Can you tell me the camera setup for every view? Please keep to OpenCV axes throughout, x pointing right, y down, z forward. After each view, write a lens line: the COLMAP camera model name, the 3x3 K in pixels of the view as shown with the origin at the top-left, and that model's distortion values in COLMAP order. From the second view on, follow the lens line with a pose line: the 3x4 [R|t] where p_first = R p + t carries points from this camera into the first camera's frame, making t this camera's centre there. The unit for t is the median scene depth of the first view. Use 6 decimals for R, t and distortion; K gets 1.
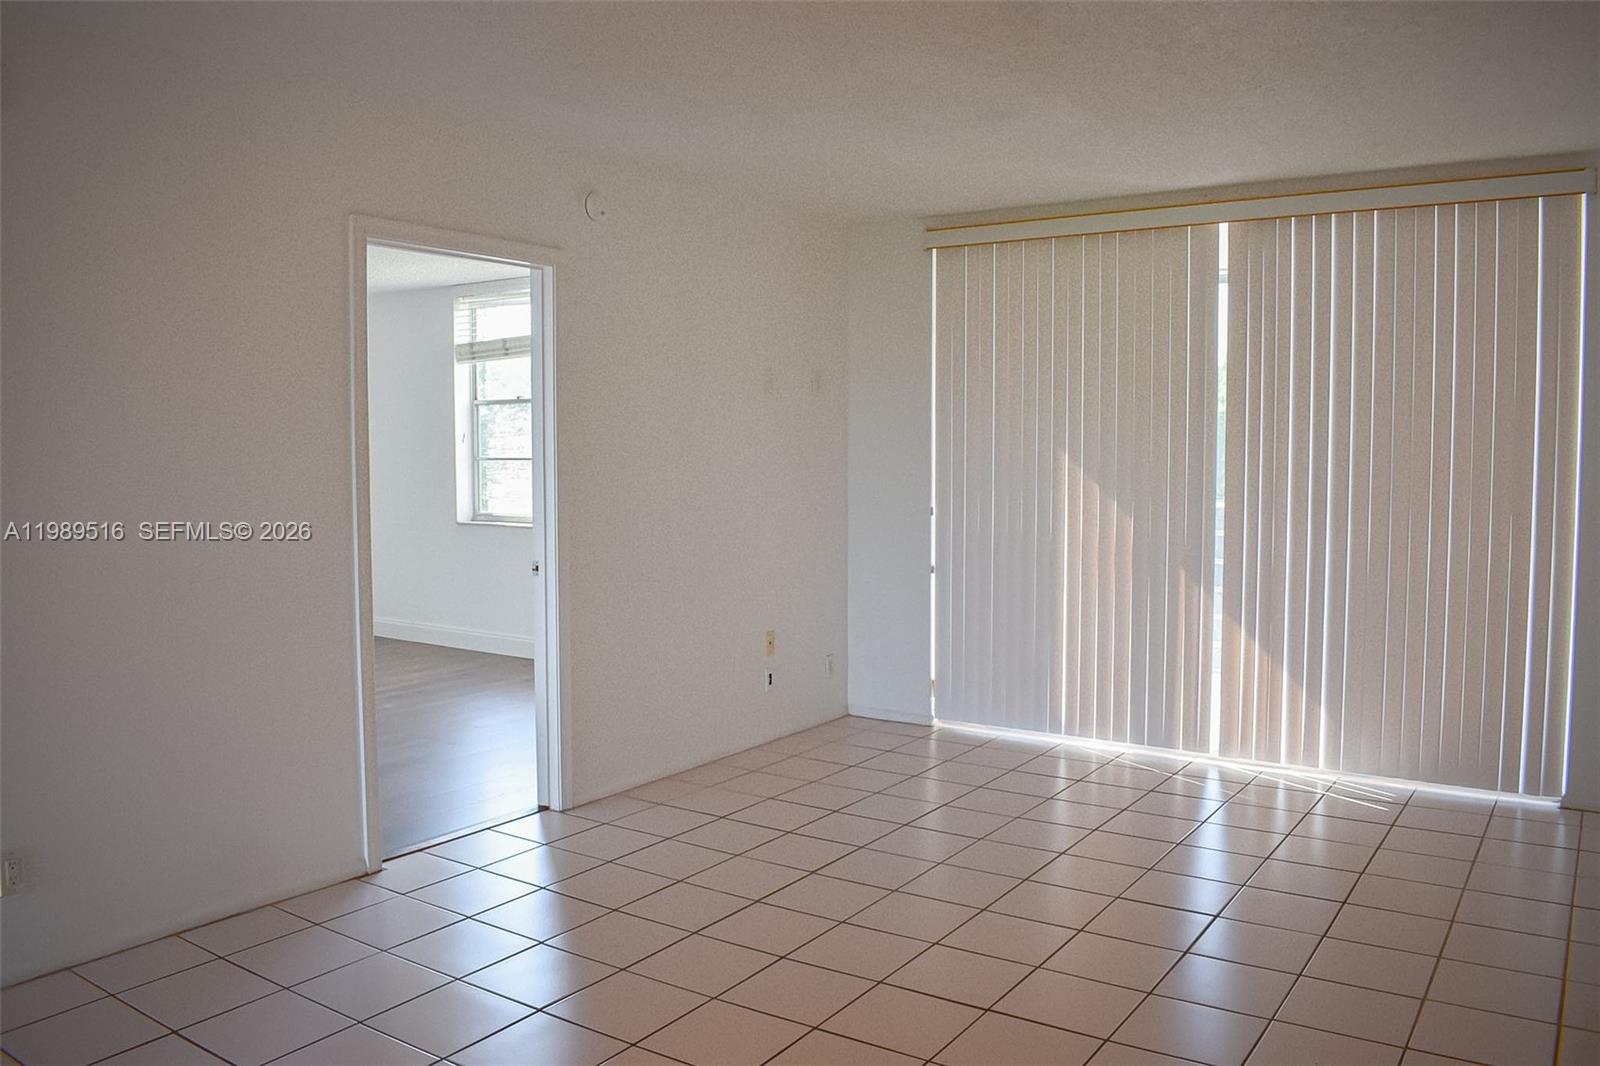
lens RADIAL K [[1230.3, 0, 777.2], [0, 1230.3, 532.7], [0, 0, 1]] dist [-0.082354, 0.003794]
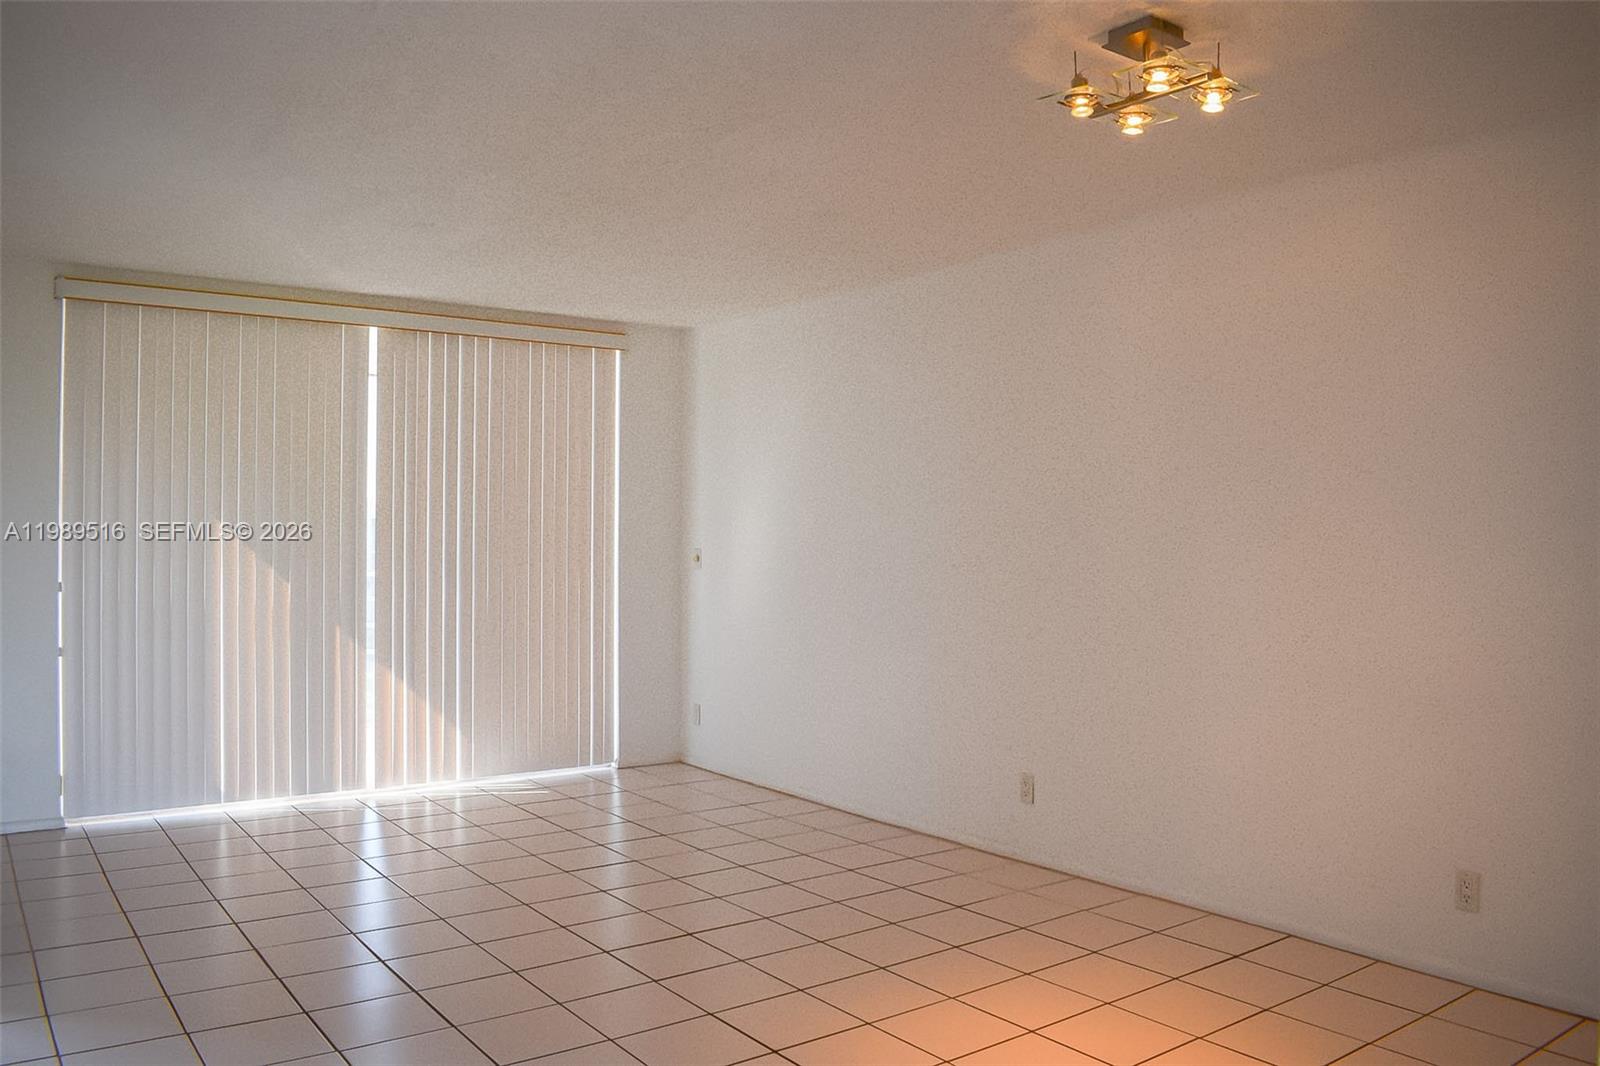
lens RADIAL K [[1230.3, 0, 777.2], [0, 1230.3, 532.7], [0, 0, 1]] dist [-0.082354, 0.003794]
pose [[0.782865, 0.006890, 0.622153, -0.056669], [0.030251, 0.998335, -0.049121, 0.011948], [-0.621455, 0.057276, 0.781353, -0.152513]]
